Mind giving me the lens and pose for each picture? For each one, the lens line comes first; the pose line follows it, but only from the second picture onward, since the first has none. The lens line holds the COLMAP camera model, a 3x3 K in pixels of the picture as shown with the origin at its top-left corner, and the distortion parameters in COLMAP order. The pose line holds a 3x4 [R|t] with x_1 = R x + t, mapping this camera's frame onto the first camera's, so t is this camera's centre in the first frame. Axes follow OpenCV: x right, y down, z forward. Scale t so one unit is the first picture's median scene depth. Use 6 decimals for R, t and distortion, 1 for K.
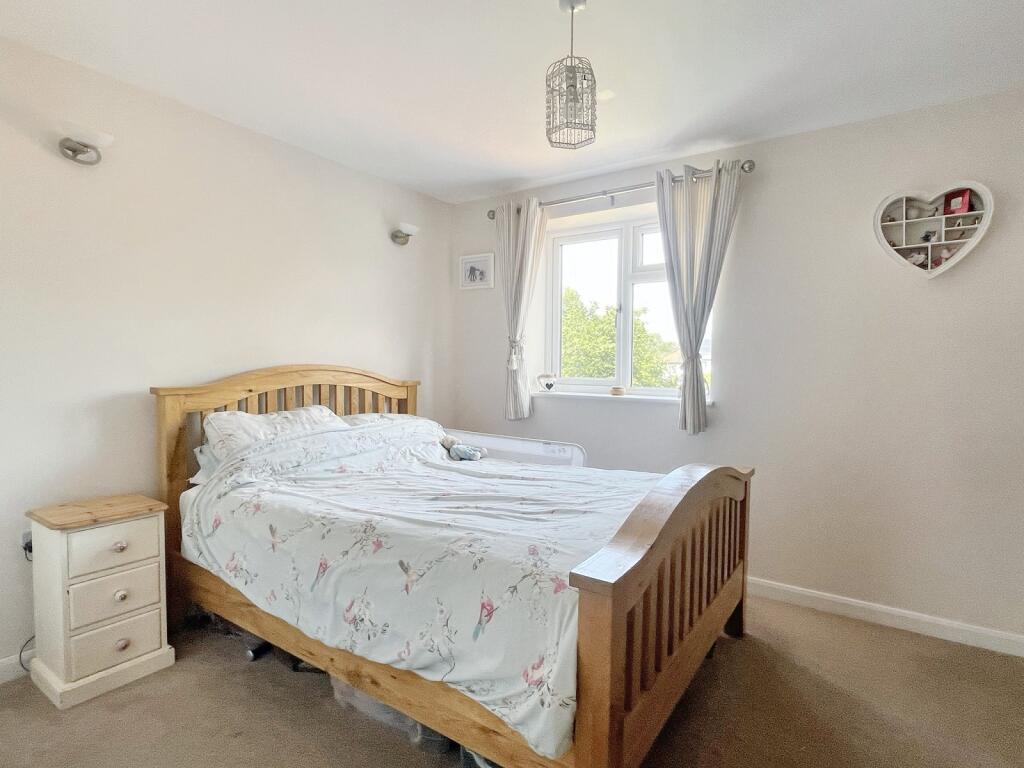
lens RADIAL K [[535.8, 0, 512.0], [0, 535.8, 384.0], [0, 0, 1]] dist [-0.002048, -0.000591]
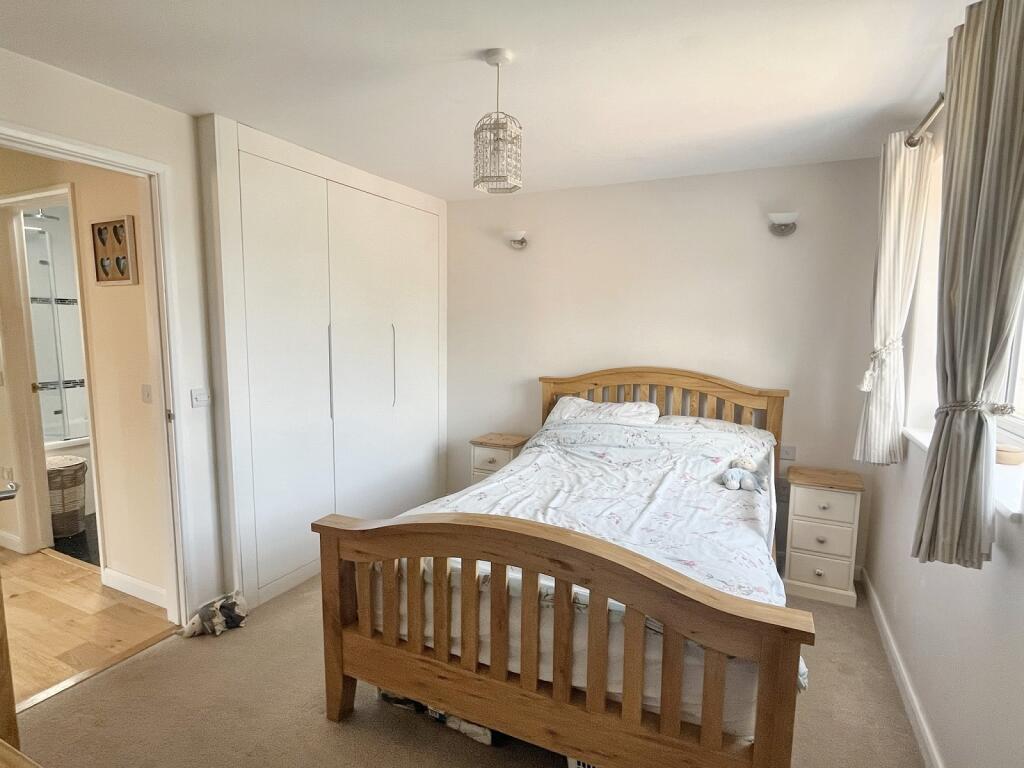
lens RADIAL K [[535.8, 0, 512.0], [0, 535.8, 384.0], [0, 0, 1]] dist [-0.002048, -0.000591]
pose [[0.152078, 0.098879, -0.983410, 0.729342], [-0.050458, 0.994462, 0.092187, -0.091586], [0.987080, 0.035601, 0.156225, 0.524250]]
